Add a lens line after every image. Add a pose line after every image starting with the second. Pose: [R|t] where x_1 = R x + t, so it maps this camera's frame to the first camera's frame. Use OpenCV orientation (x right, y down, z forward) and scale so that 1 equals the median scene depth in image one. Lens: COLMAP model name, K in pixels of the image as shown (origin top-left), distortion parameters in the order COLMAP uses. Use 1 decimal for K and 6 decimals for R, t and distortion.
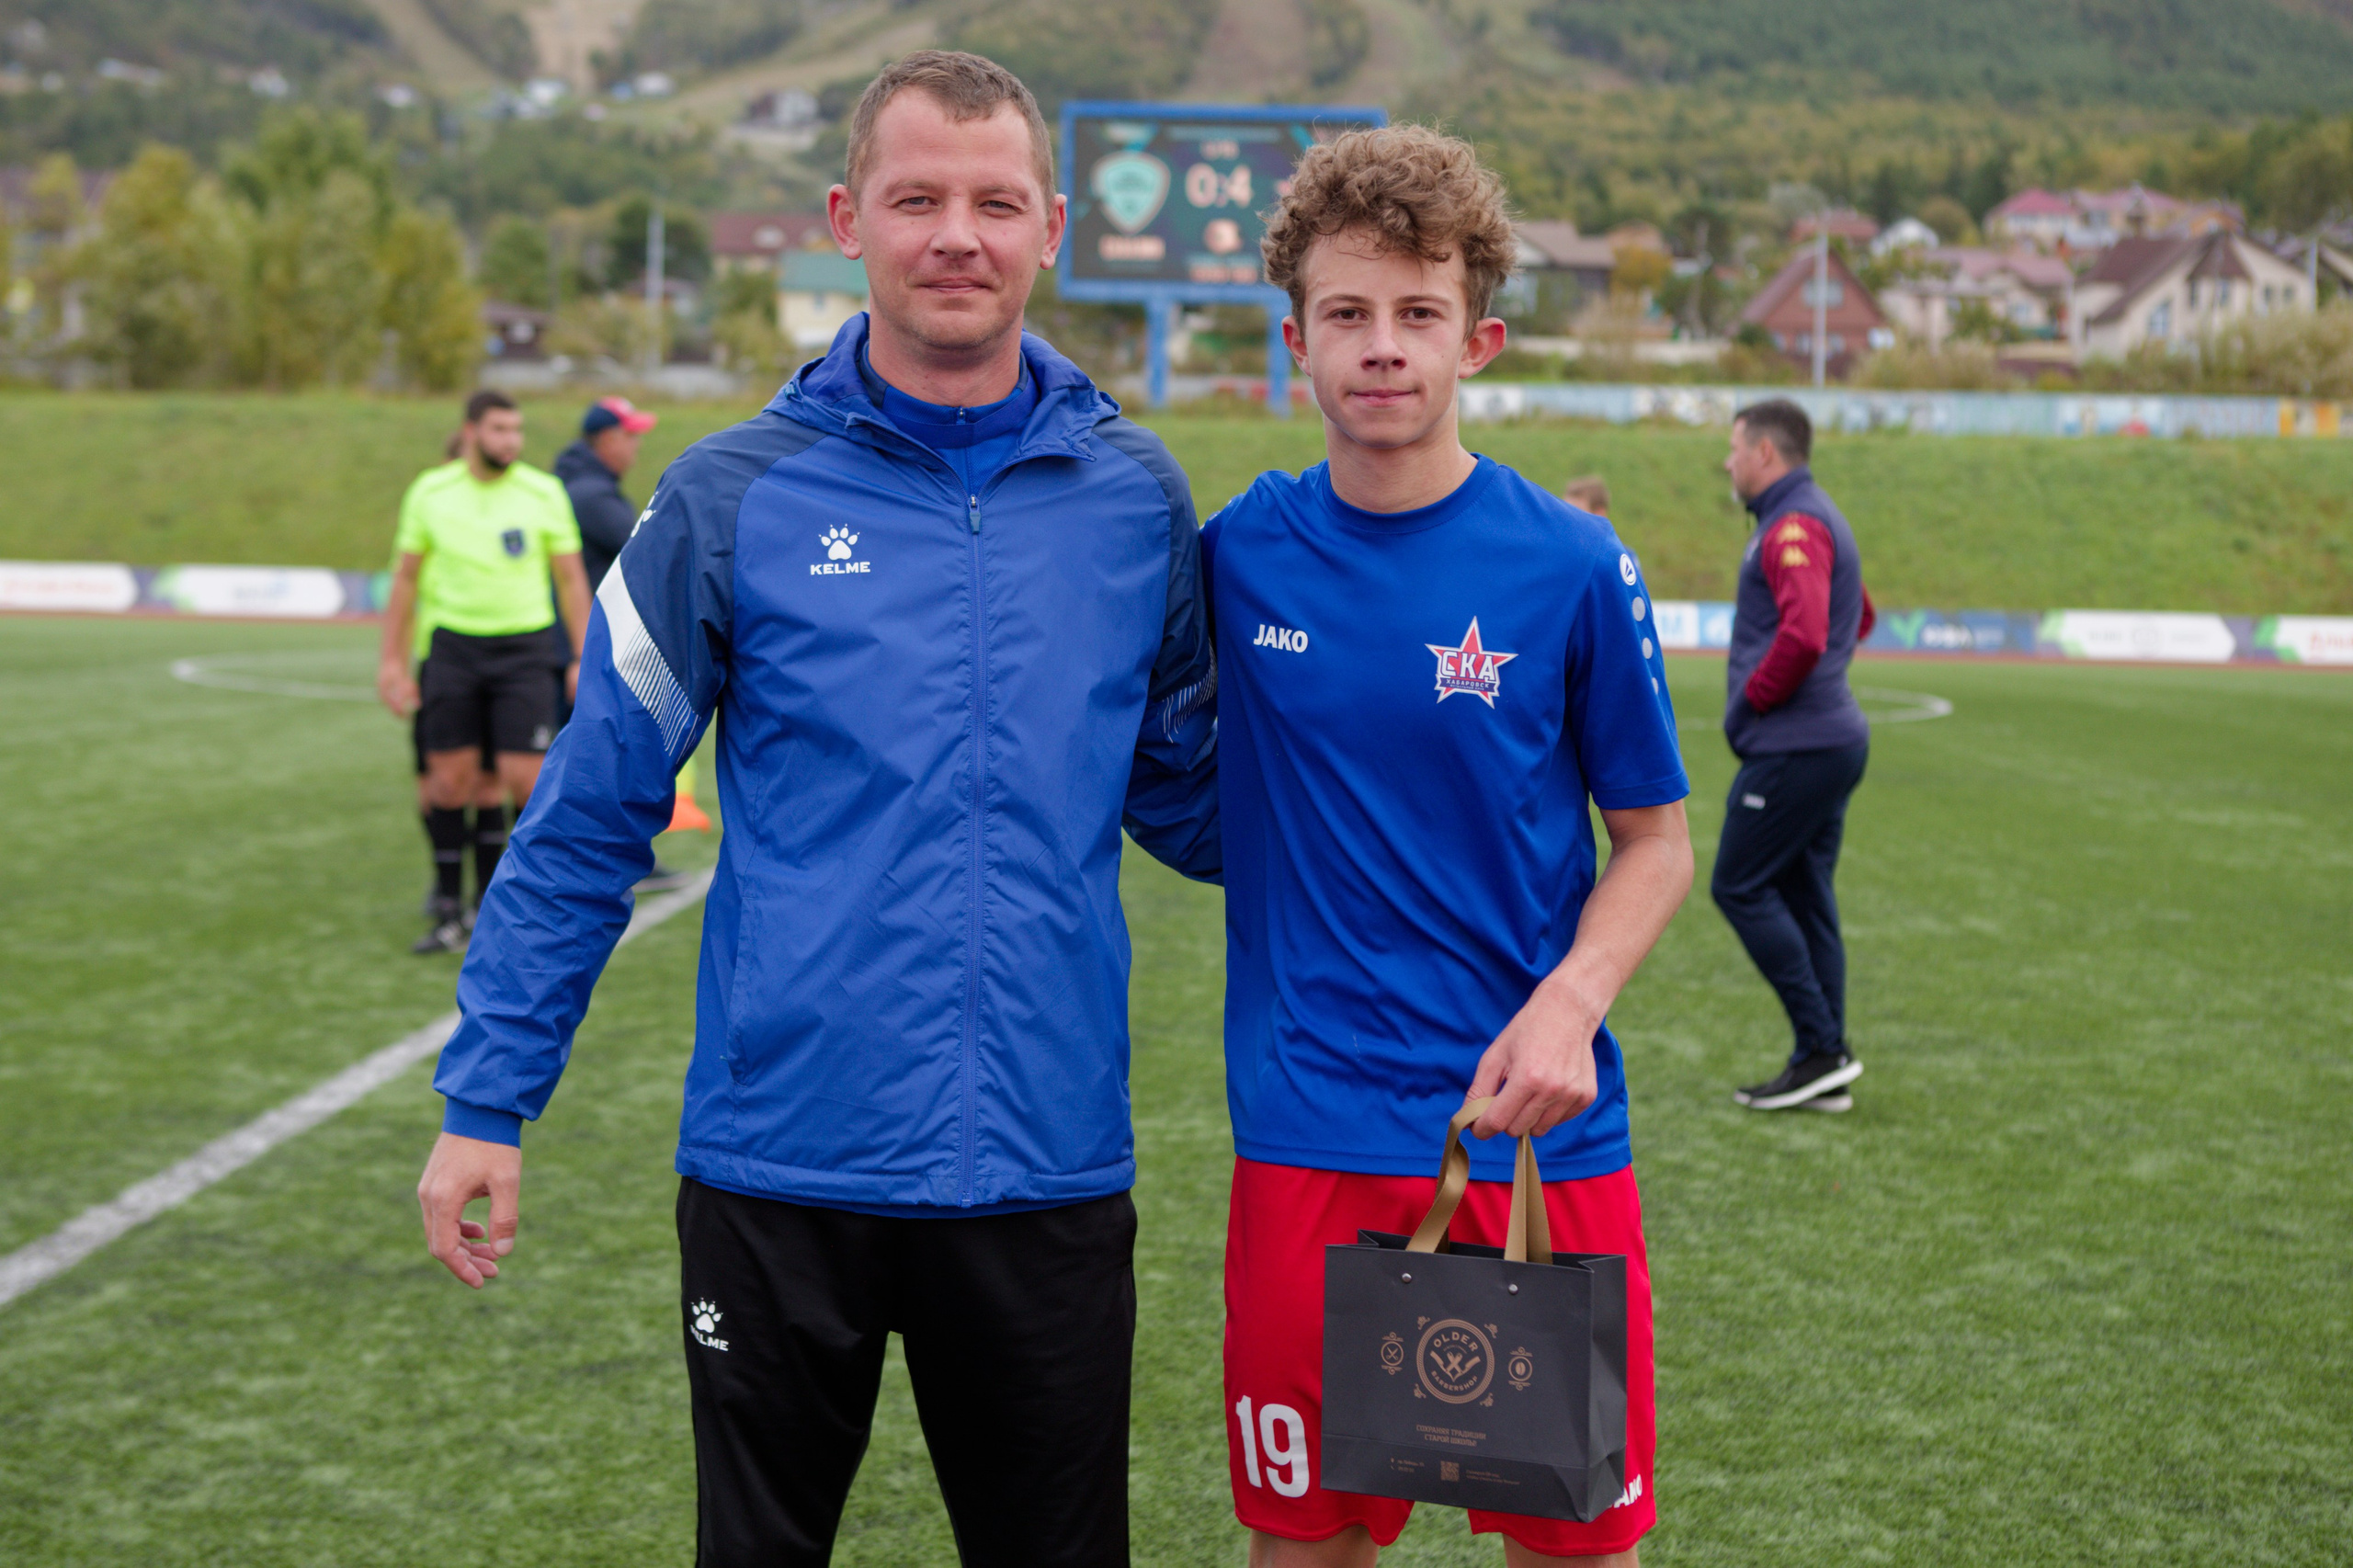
lens RADIAL K [[3387.6, 0, 1155.8], [0, 3387.6, 808.0], [0, 0, 1]] dist [0.049570, 0.000000]
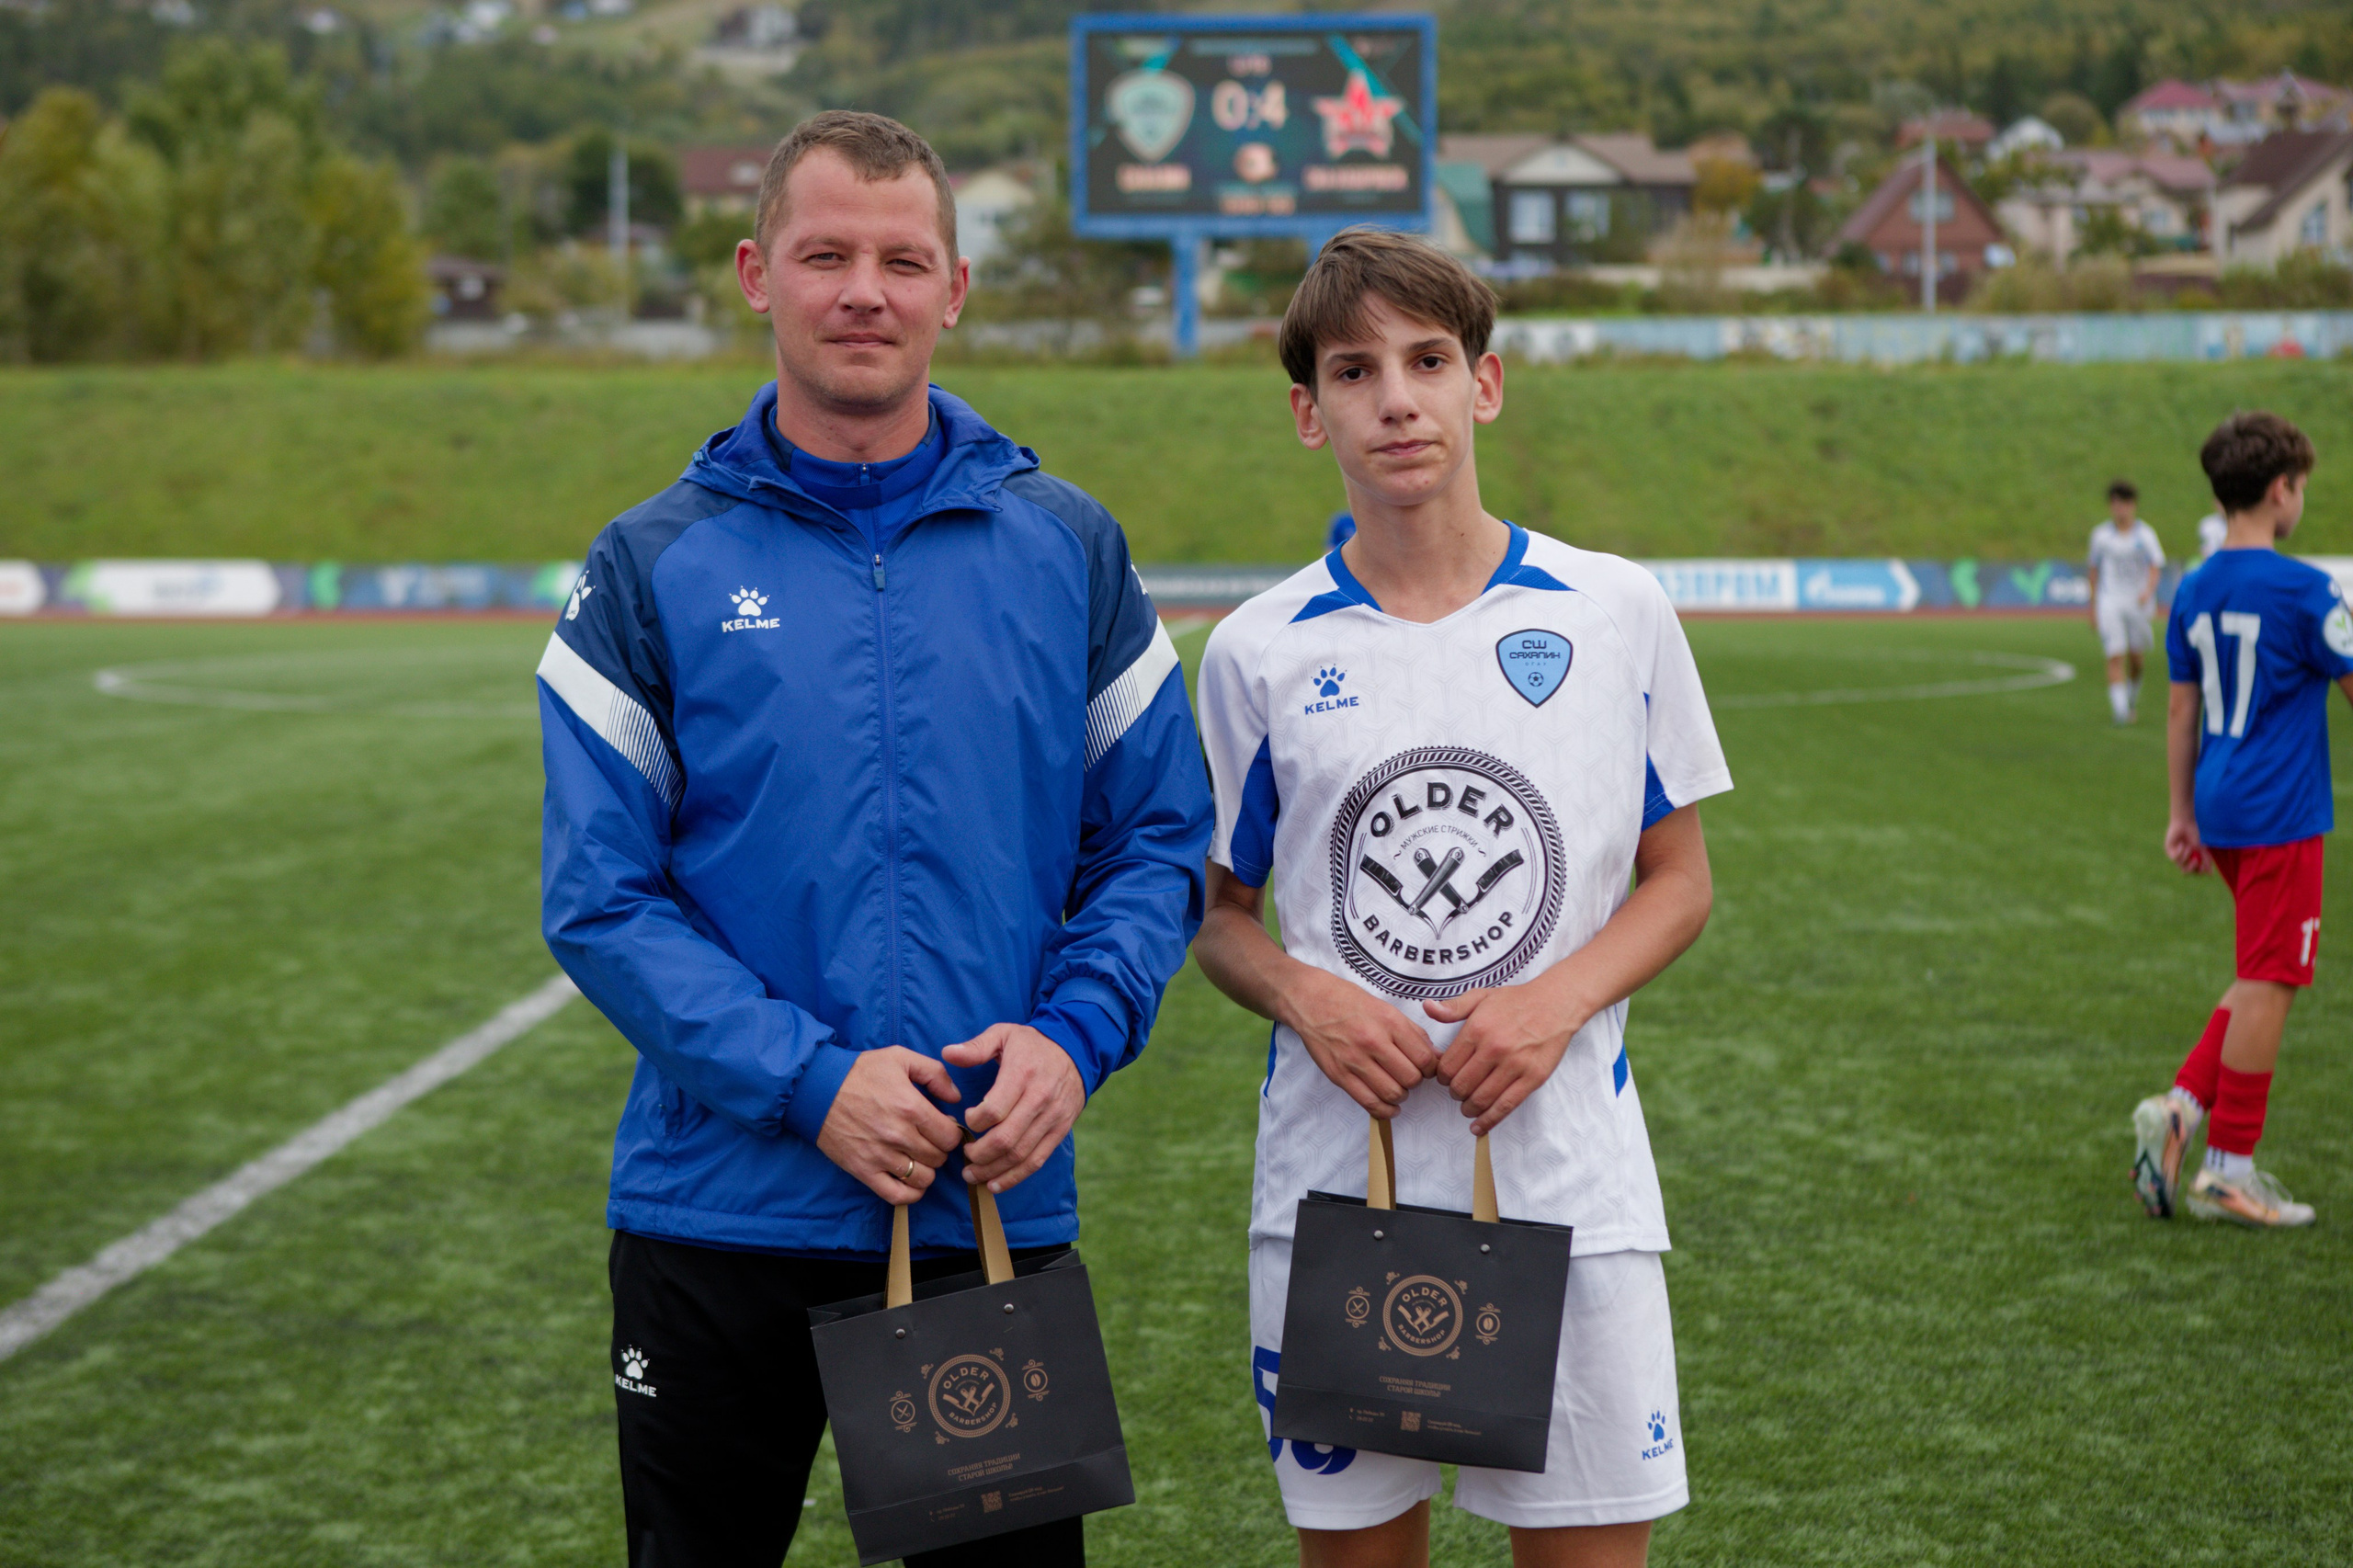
lens RADIAL K [[4640.4, 0, 1190.3], [0, 4640.4, 761.9], [0, 0, 1]] dist [0.185459, 0.000000]
pose [[0.999513, -0.026995, -0.015654, 0.017999], [0.026995, 0.999636, -0.000208, -0.011378], [0.015654, -0.000215, 0.999877, -0.229267]]
